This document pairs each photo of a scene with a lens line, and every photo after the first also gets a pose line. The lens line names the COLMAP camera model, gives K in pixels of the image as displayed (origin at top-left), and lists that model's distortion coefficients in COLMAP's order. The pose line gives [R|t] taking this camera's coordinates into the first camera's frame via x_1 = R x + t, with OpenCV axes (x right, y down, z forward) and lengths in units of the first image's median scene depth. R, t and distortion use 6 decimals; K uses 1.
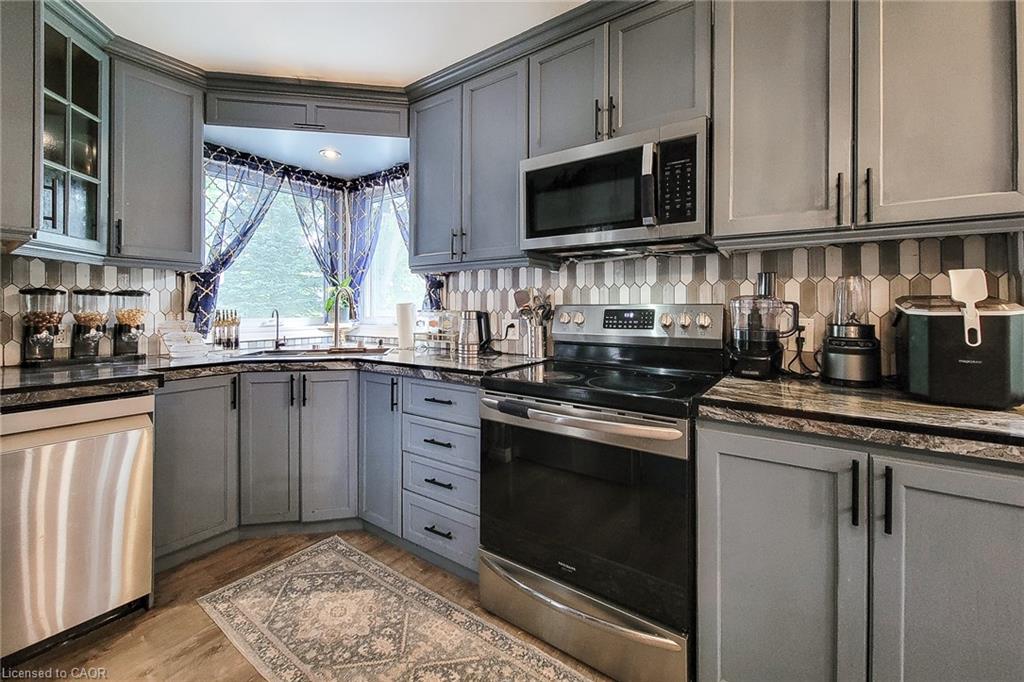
lens RADIAL K [[417.7, 0, 512.2], [0, 417.7, 311.5], [0, 0, 1]] dist [0.000065, -0.000082]
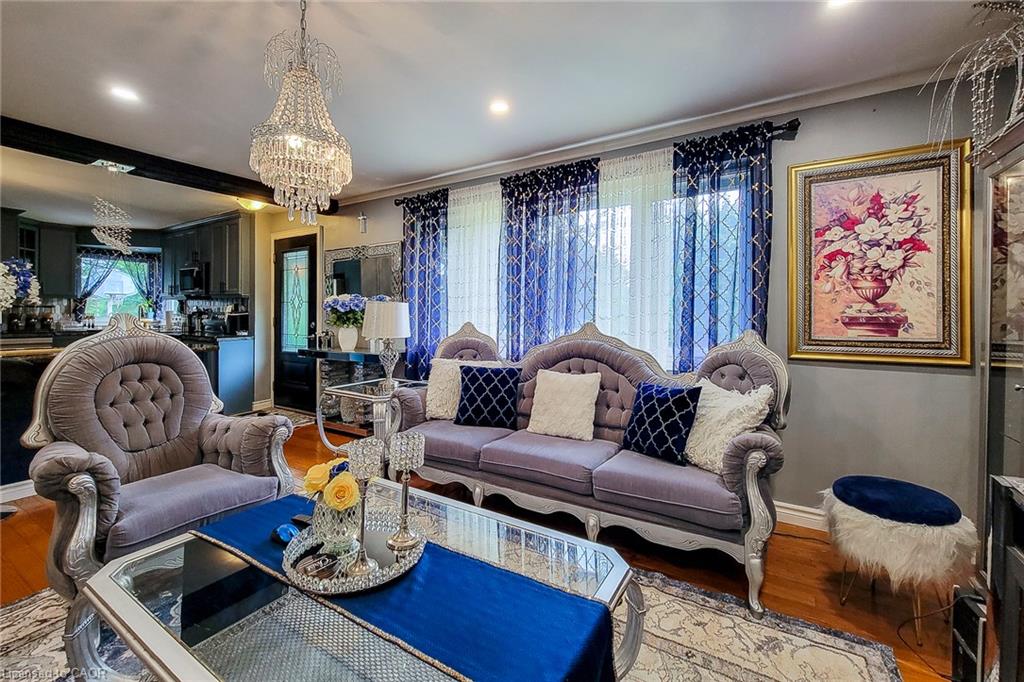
lens RADIAL K [[417.7, 0, 512.2], [0, 417.7, 311.5], [0, 0, 1]] dist [0.000065, -0.000082]
pose [[0.998584, 0.001298, 0.053184, 3.435381], [-0.001035, 0.999987, -0.004974, -0.003239], [-0.053190, 0.004912, 0.998572, -3.291351]]
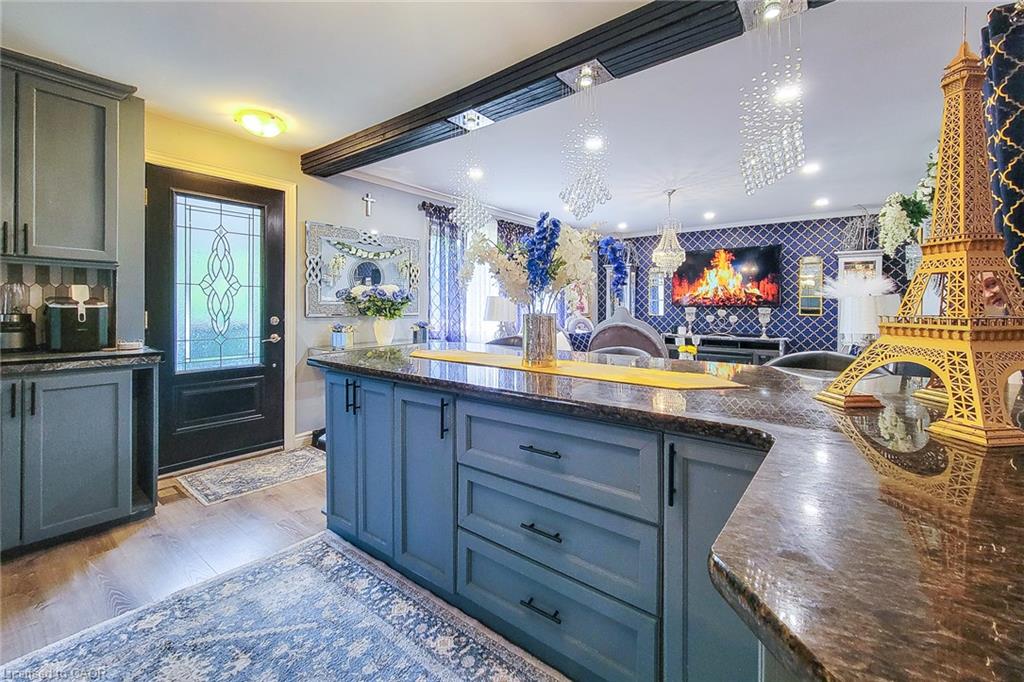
lens RADIAL K [[432.5, 0, 512.9], [0, 432.5, 304.6], [0, 0, 1]] dist [0.000052, 0.000149]
pose [[0.051125, 0.002381, 0.998689, -0.773607], [0.000376, 0.999997, -0.002404, 0.000797], [-0.998692, 0.000498, 0.051124, -1.028968]]
